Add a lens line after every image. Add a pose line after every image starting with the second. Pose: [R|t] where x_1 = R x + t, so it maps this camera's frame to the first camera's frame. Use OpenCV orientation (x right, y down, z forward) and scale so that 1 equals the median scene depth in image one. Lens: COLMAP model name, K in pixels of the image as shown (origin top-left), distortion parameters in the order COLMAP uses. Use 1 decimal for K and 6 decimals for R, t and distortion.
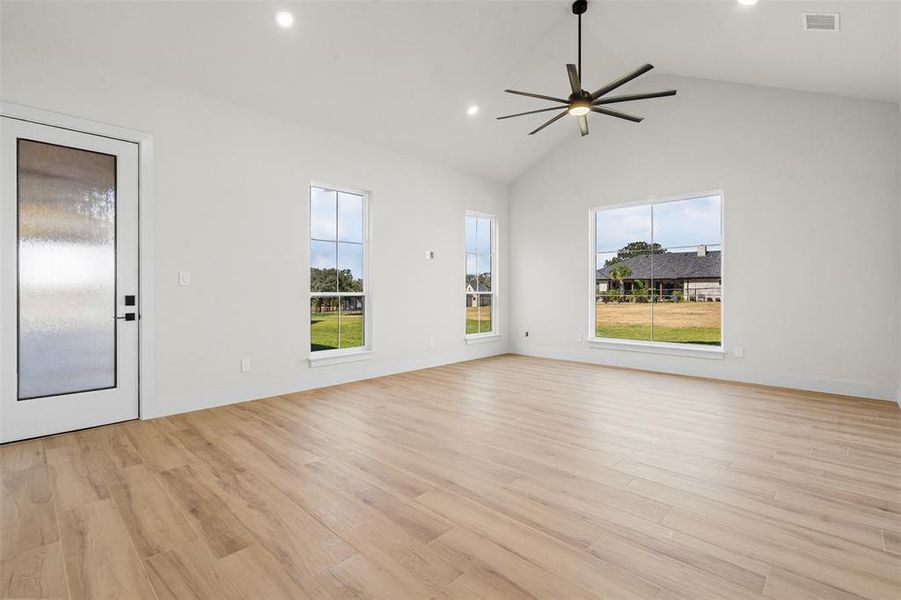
lens RADIAL K [[410.9, 0, 444.2], [0, 410.9, 293.6], [0, 0, 1]] dist [-0.001589, 0.000698]
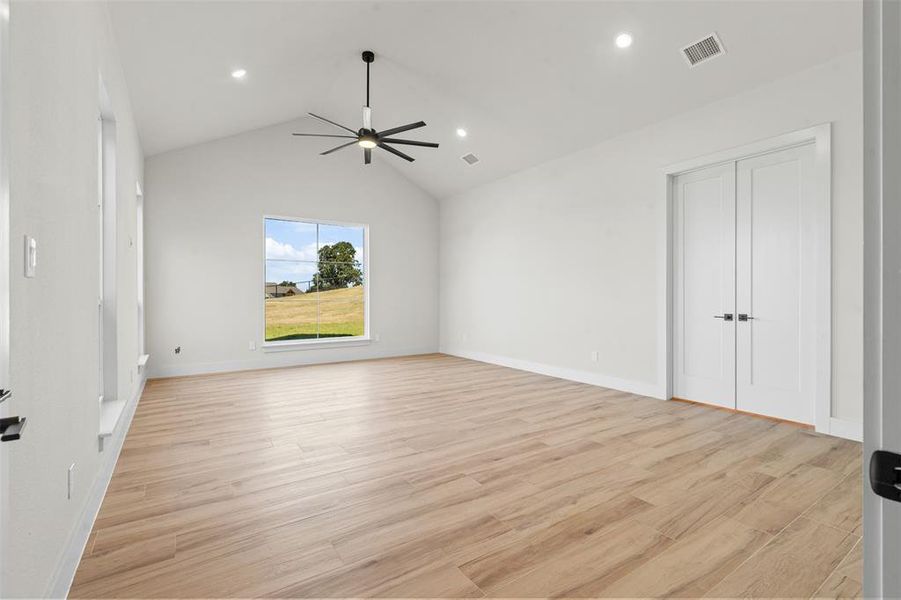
lens RADIAL K [[410.9, 0, 444.2], [0, 410.9, 293.6], [0, 0, 1]] dist [-0.001589, 0.000698]
pose [[0.215700, 0.007462, 0.976431, -1.367158], [0.009761, 0.999904, -0.009797, 0.006563], [-0.976411, 0.011644, 0.215607, 0.967720]]
